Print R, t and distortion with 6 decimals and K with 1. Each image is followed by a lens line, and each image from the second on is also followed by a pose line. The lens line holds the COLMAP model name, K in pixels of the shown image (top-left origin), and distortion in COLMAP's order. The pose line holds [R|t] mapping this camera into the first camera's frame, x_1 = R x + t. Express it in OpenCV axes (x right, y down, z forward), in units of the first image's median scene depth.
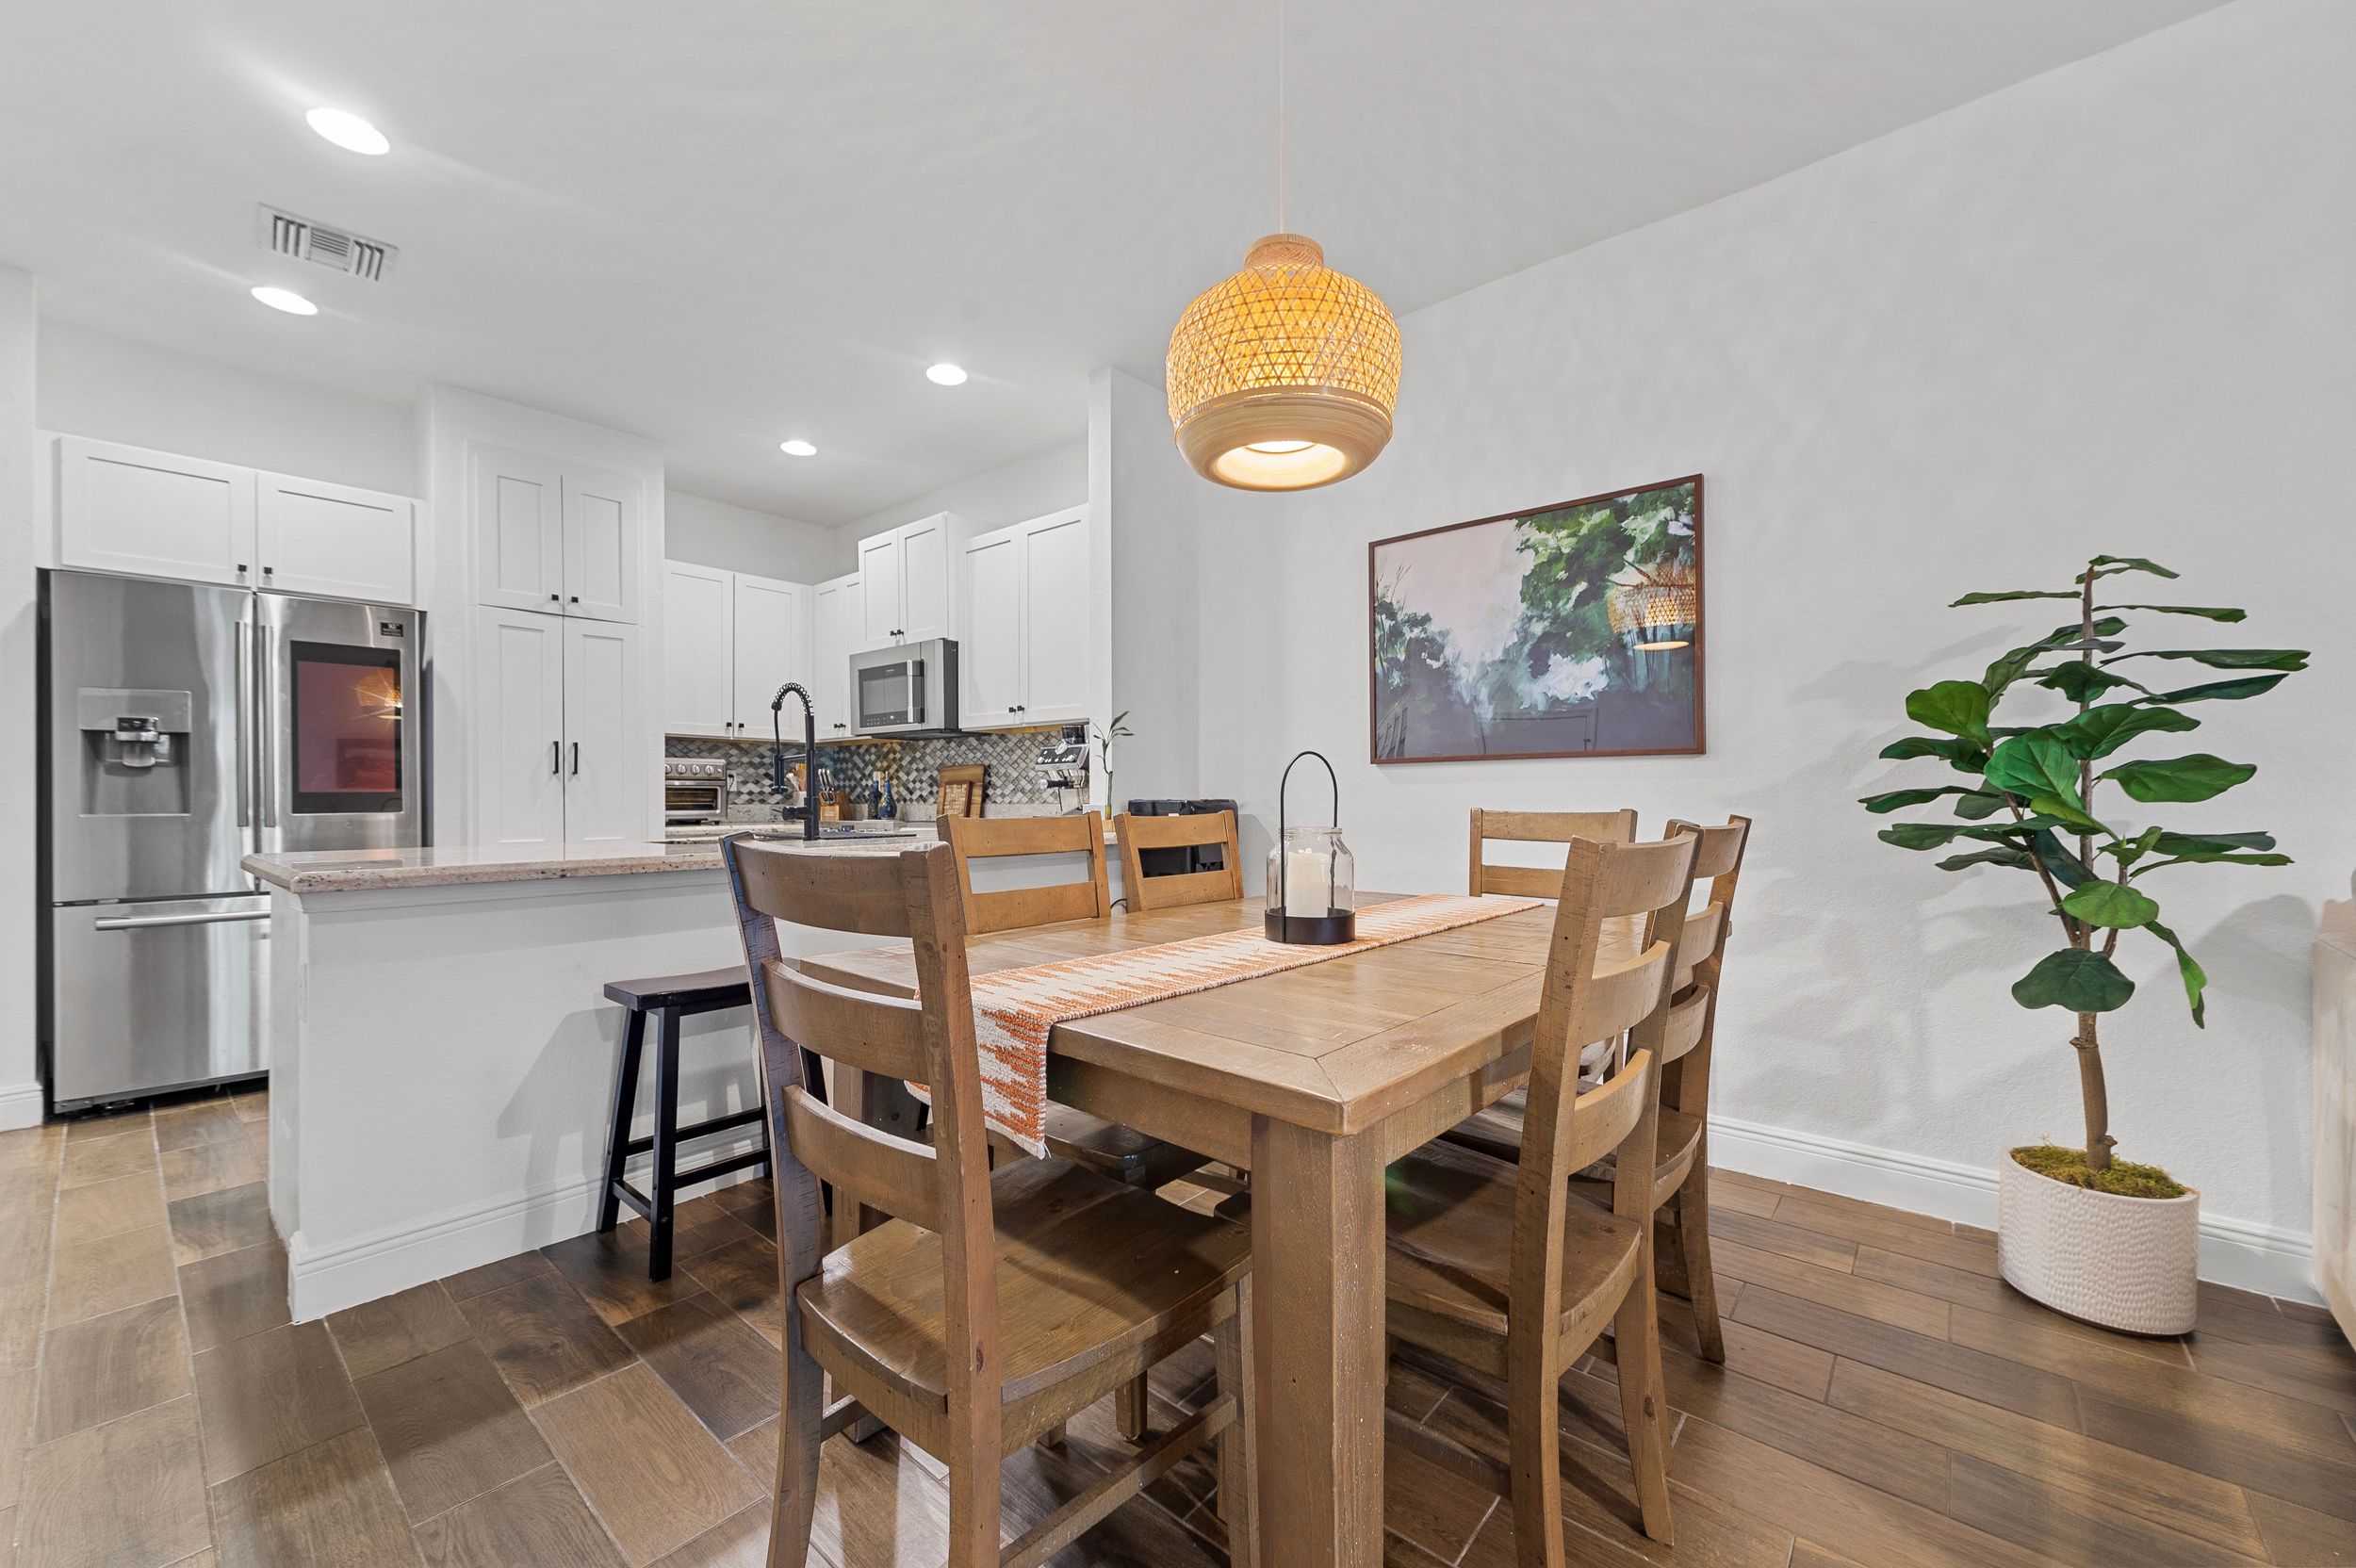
lens RADIAL K [[925.1, 0, 1182.2], [0, 925.1, 791.7], [0, 0, 1]] dist [0.009313, -0.002174]
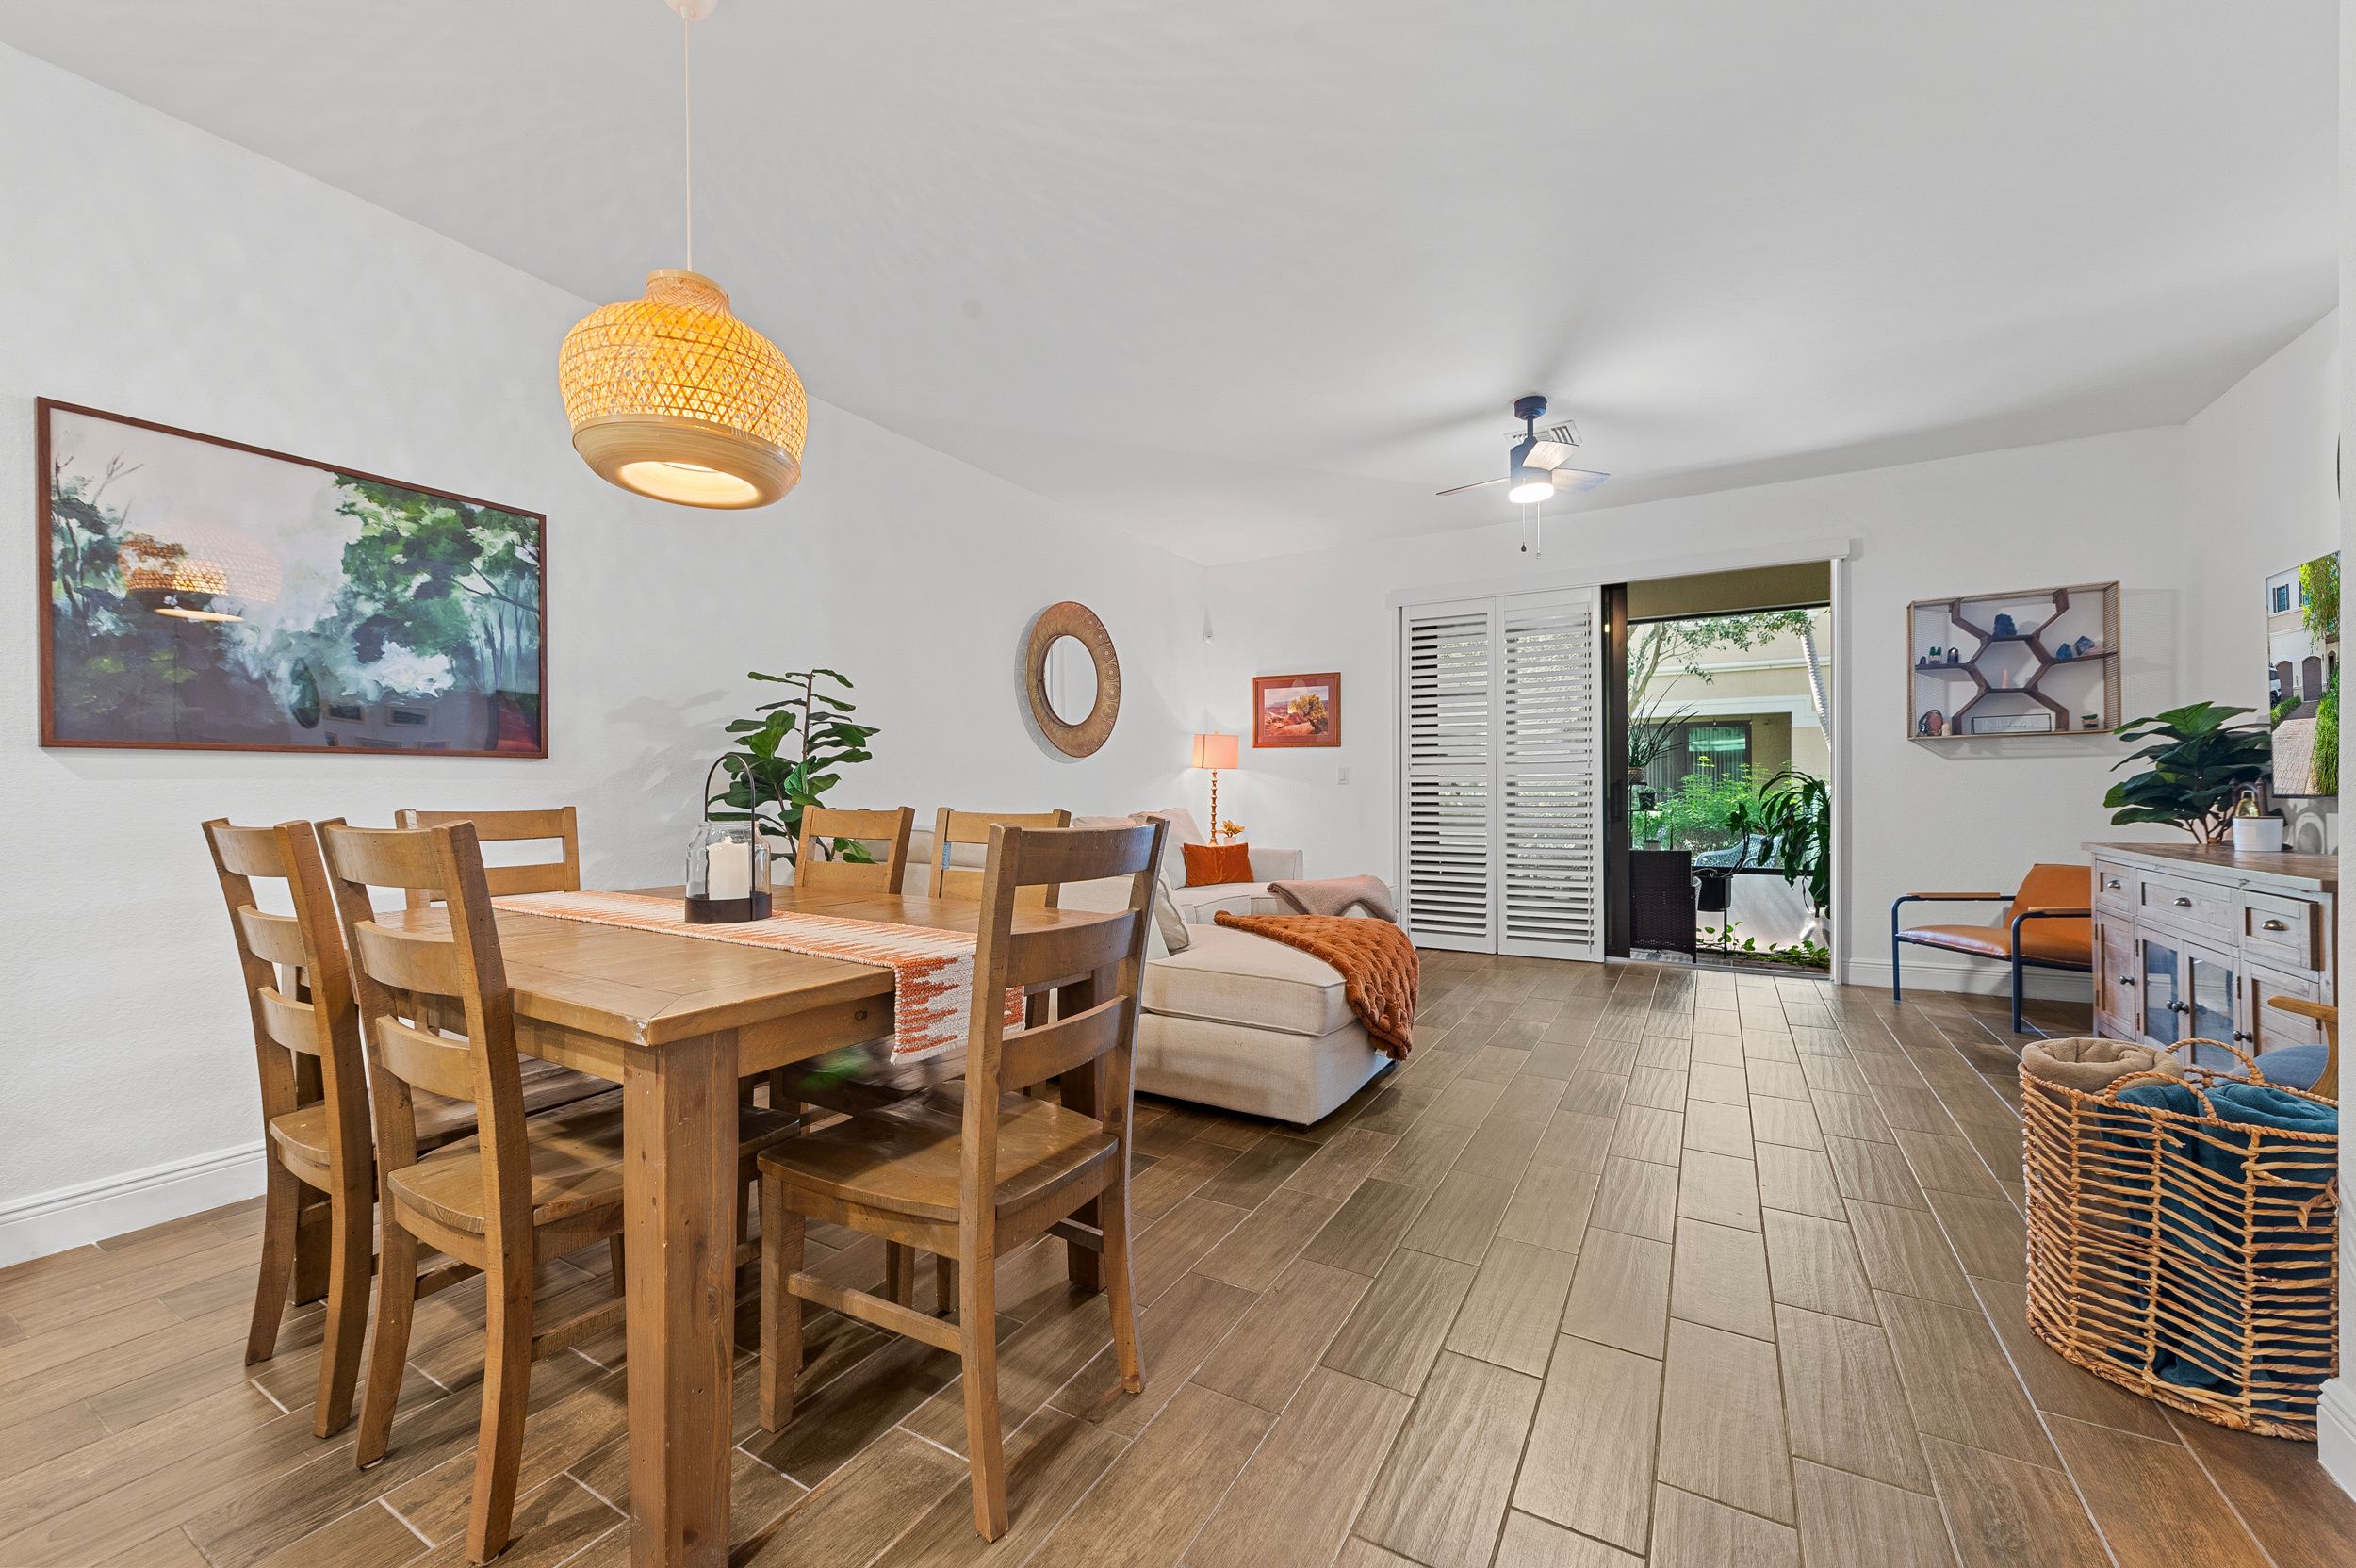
lens RADIAL K [[925.1, 0, 1173.0], [0, 925.1, 797.4], [0, 0, 1]] dist [0.009313, -0.002174]
pose [[-0.182491, -0.003518, 0.983201, -0.607960], [0.000532, 0.999993, 0.003676, 0.003294], [-0.983207, 0.001194, -0.182488, 0.379133]]
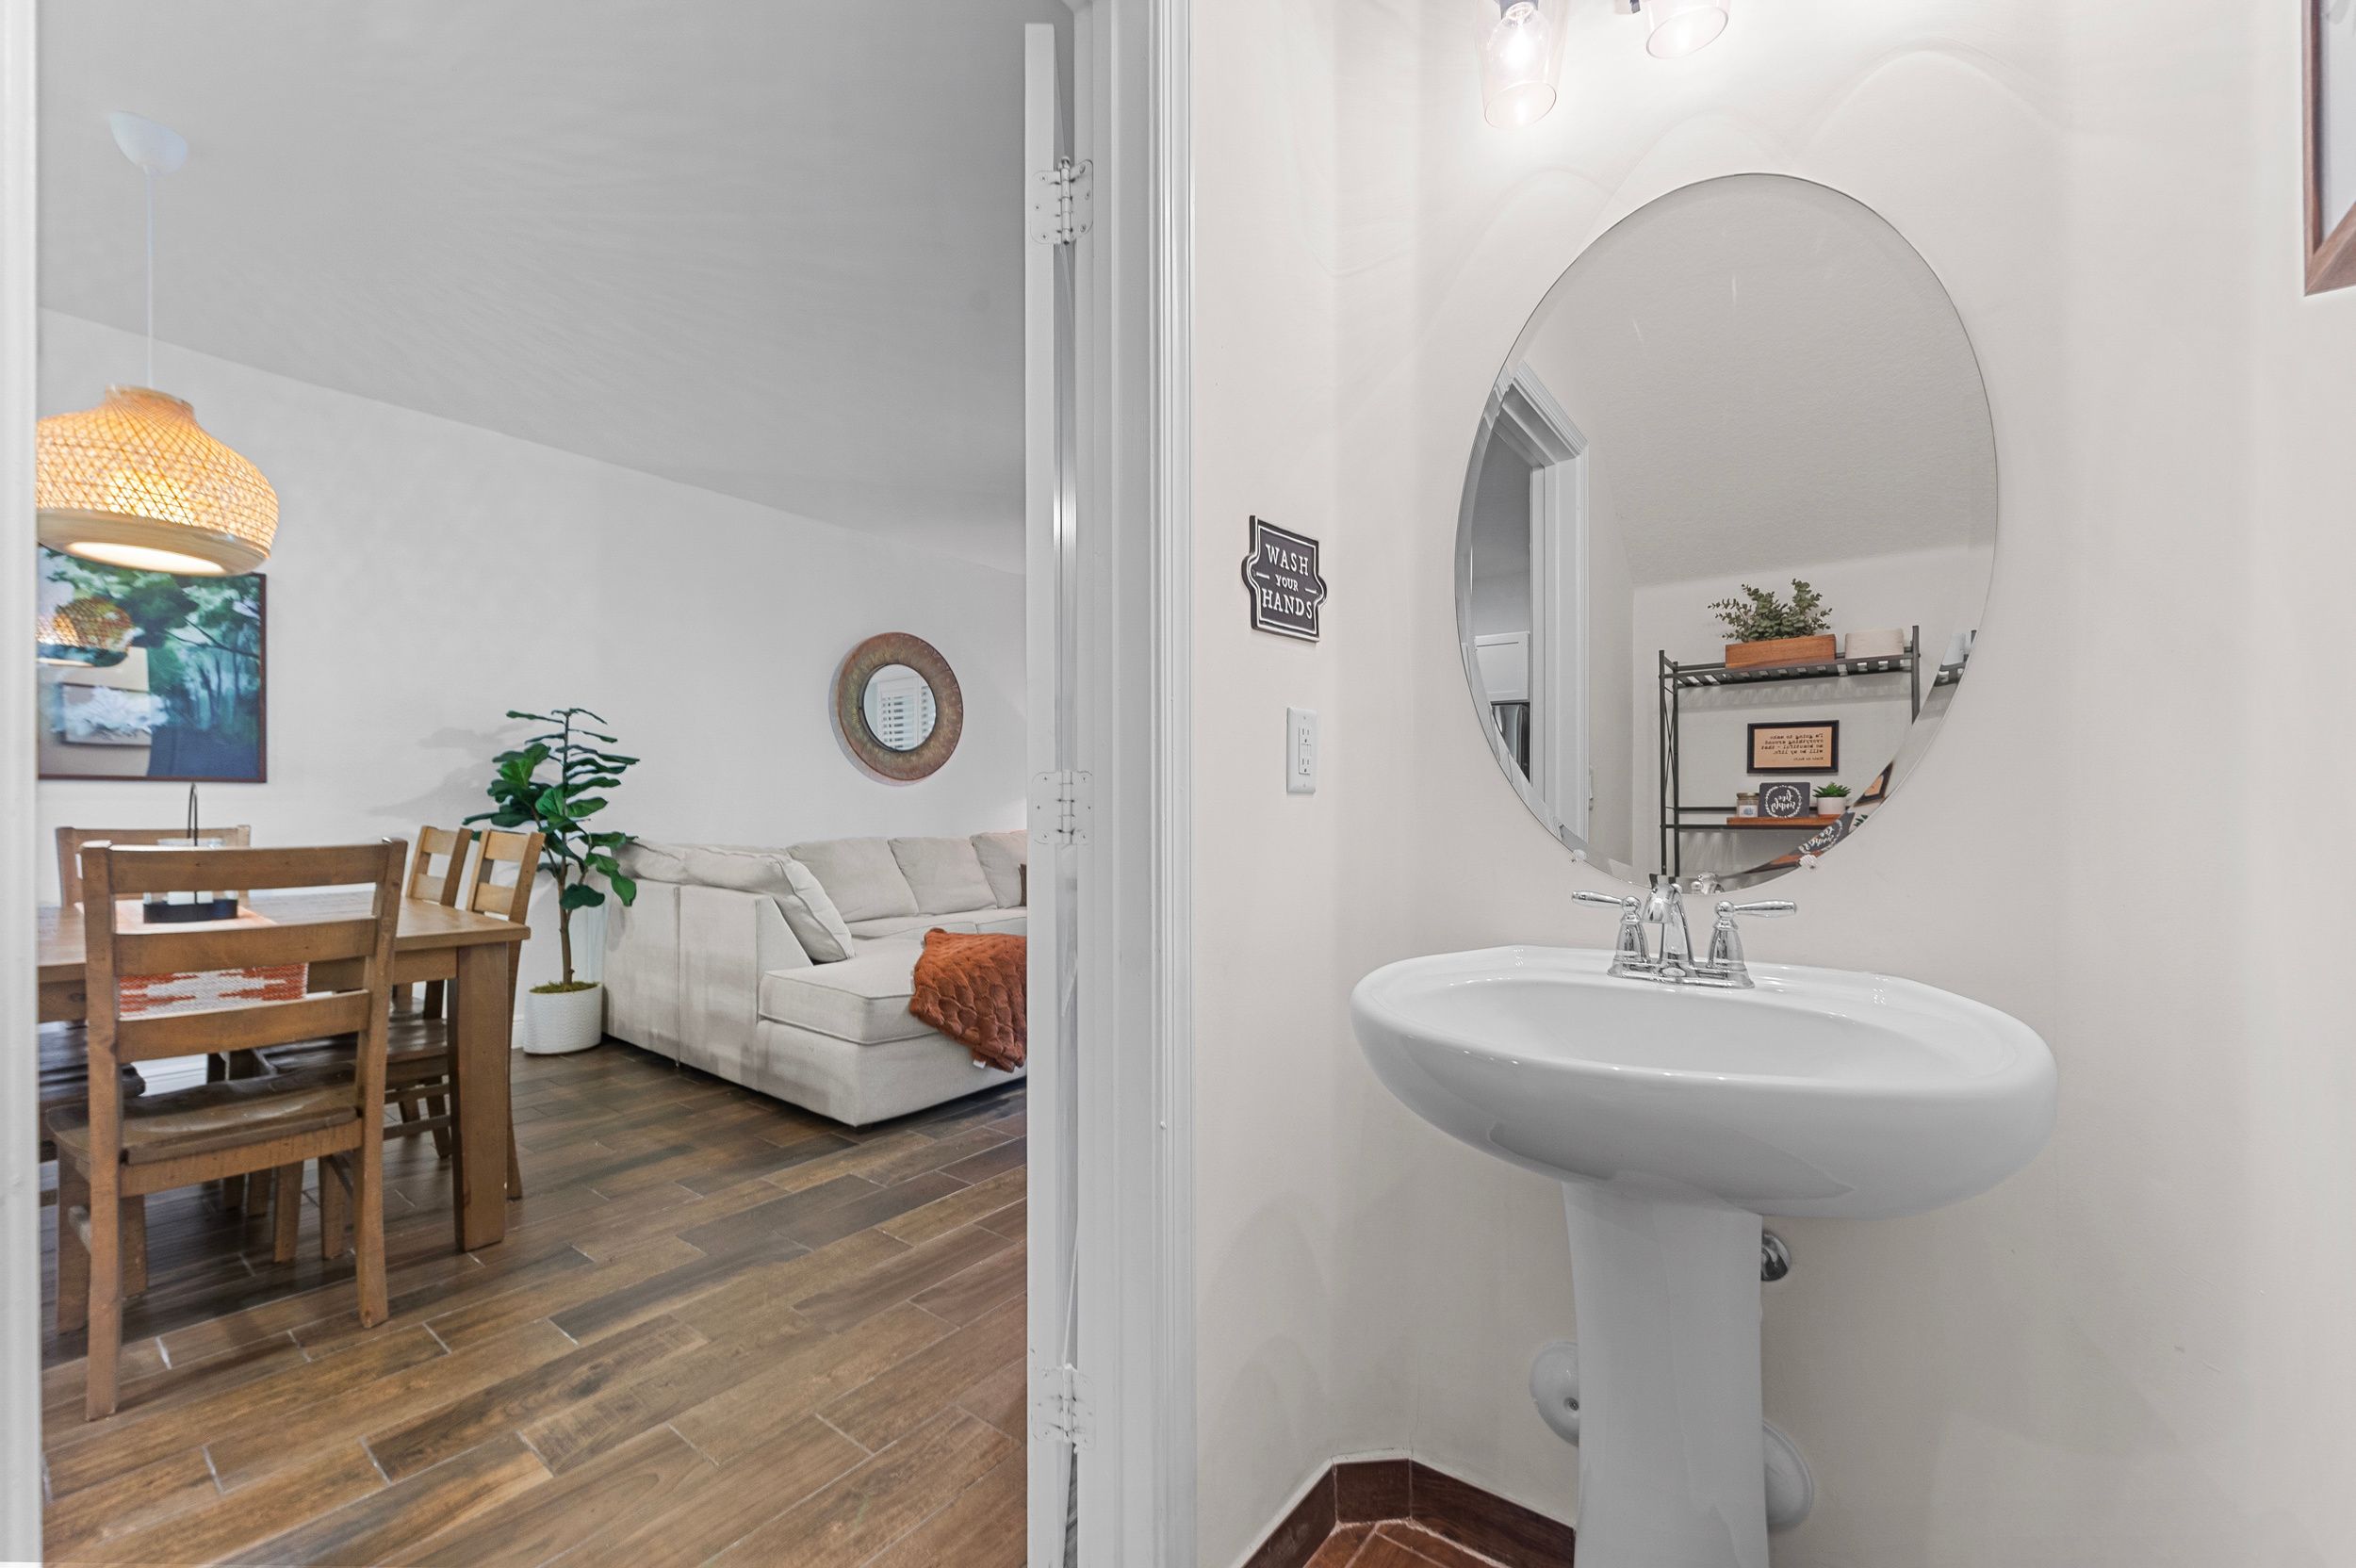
lens RADIAL K [[925.1, 0, 1172.0], [0, 925.1, 821.0], [0, 0, 1]] dist [0.009313, -0.002174]
pose [[-0.059871, -0.008494, 0.998170, -0.735099], [-0.006265, 0.999947, 0.008133, -0.004050], [-0.998186, -0.005767, -0.059921, -0.193475]]
